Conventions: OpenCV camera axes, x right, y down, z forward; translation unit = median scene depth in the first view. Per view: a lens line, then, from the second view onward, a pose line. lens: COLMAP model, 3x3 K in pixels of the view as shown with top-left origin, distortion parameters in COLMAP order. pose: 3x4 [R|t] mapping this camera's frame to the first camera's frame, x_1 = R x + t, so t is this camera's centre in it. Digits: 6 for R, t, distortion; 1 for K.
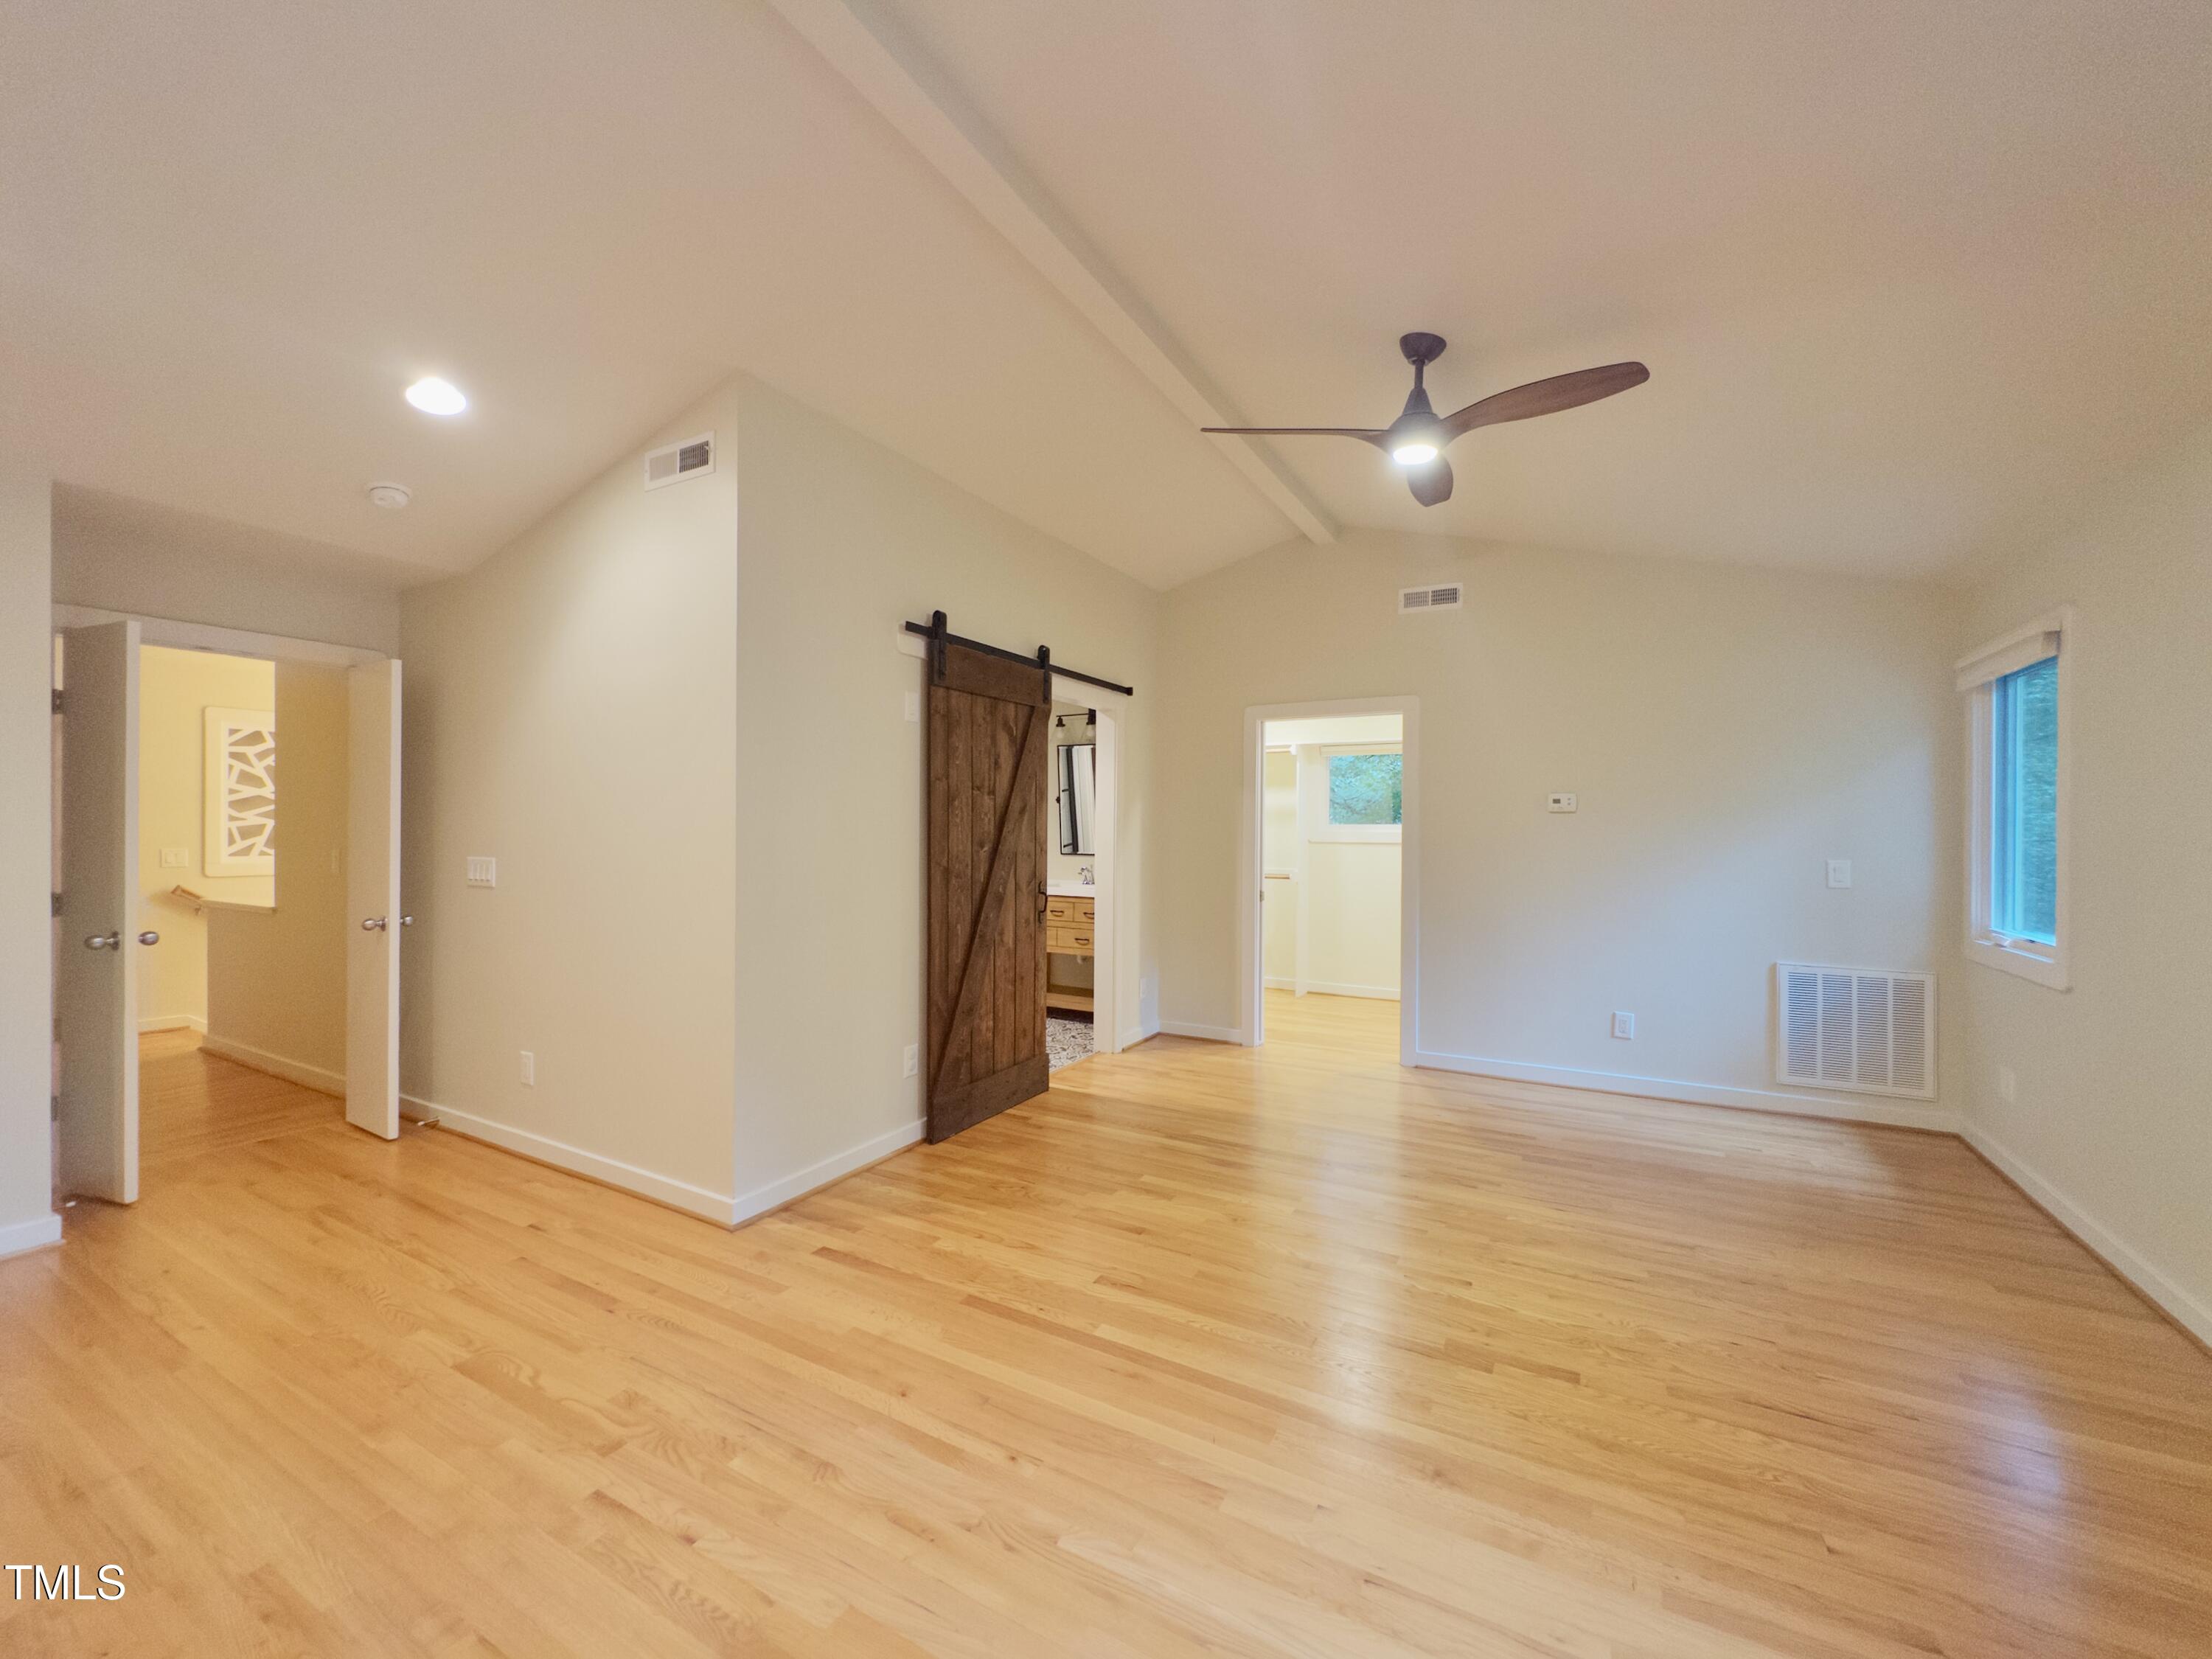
lens RADIAL K [[890.9, 0, 1103.1], [0, 890.9, 828.2], [0, 0, 1]] dist [0.000255, -0.000058]
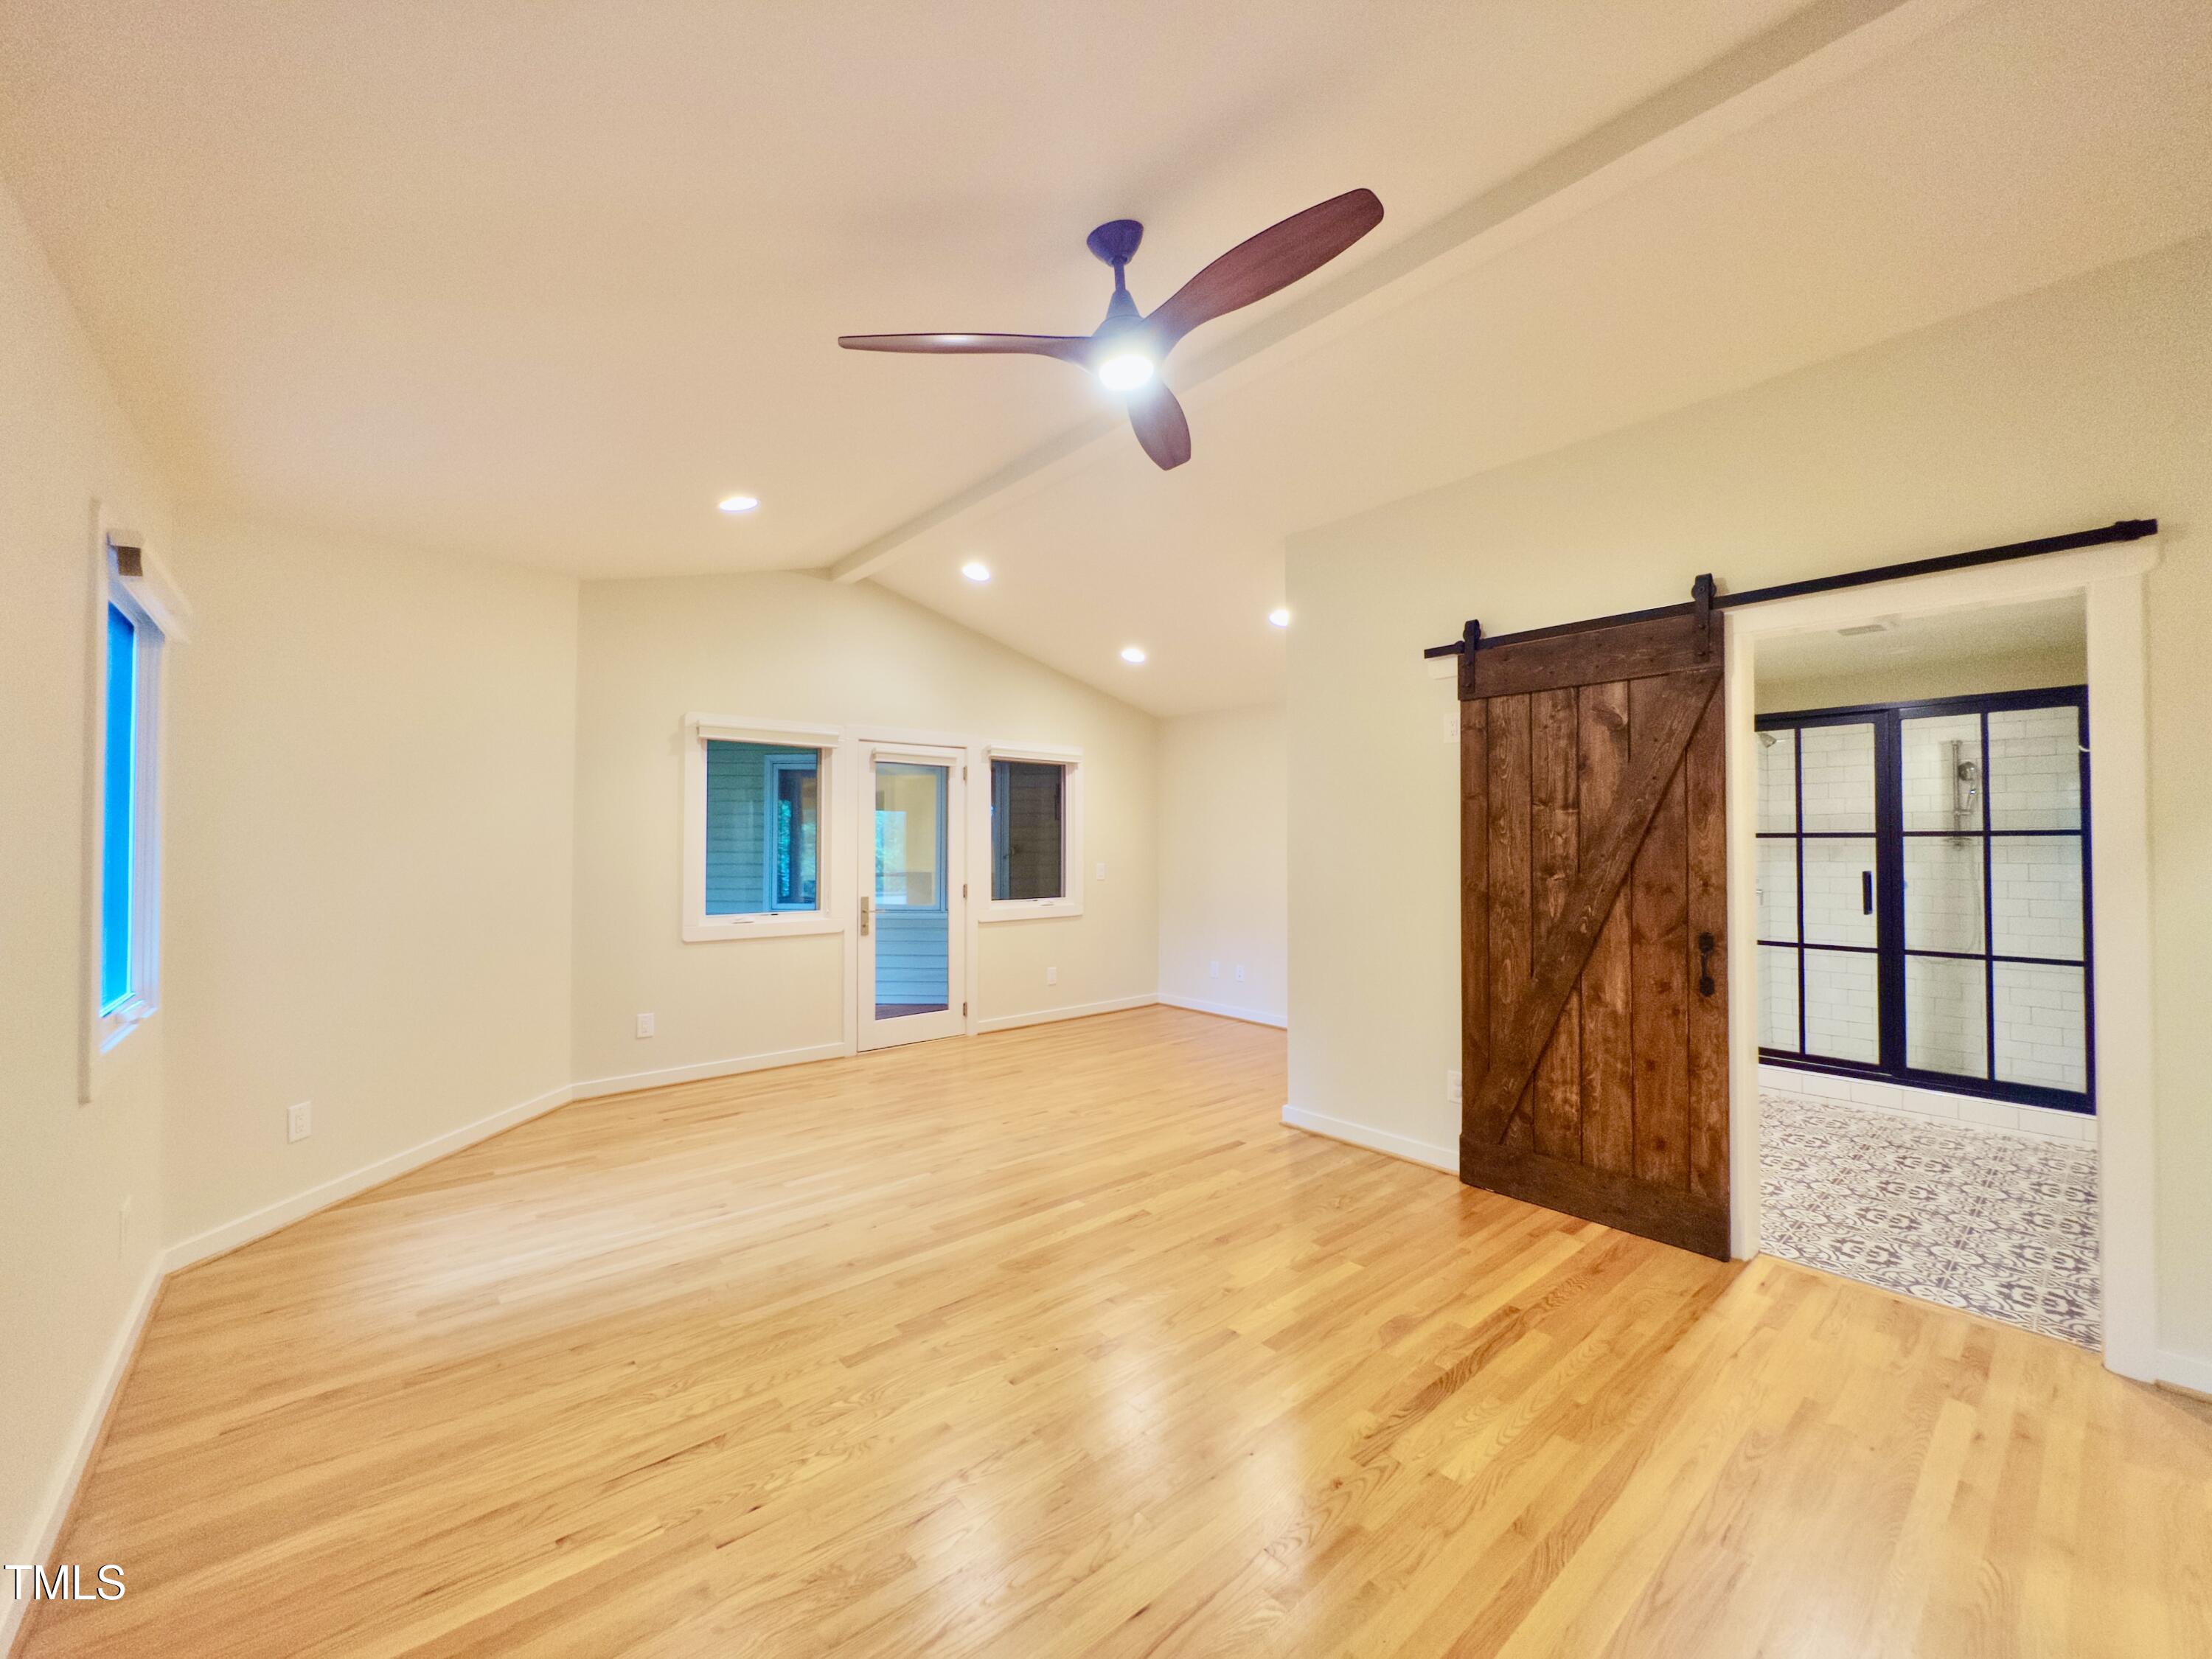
lens RADIAL K [[890.9, 0, 1106.8], [0, 890.9, 833.3], [0, 0, 1]] dist [0.000255, -0.000058]
pose [[-0.347937, -0.019250, -0.937320, 0.813115], [-0.004446, 0.999812, -0.018883, 0.001421], [0.937507, -0.002403, -0.347958, 0.944201]]
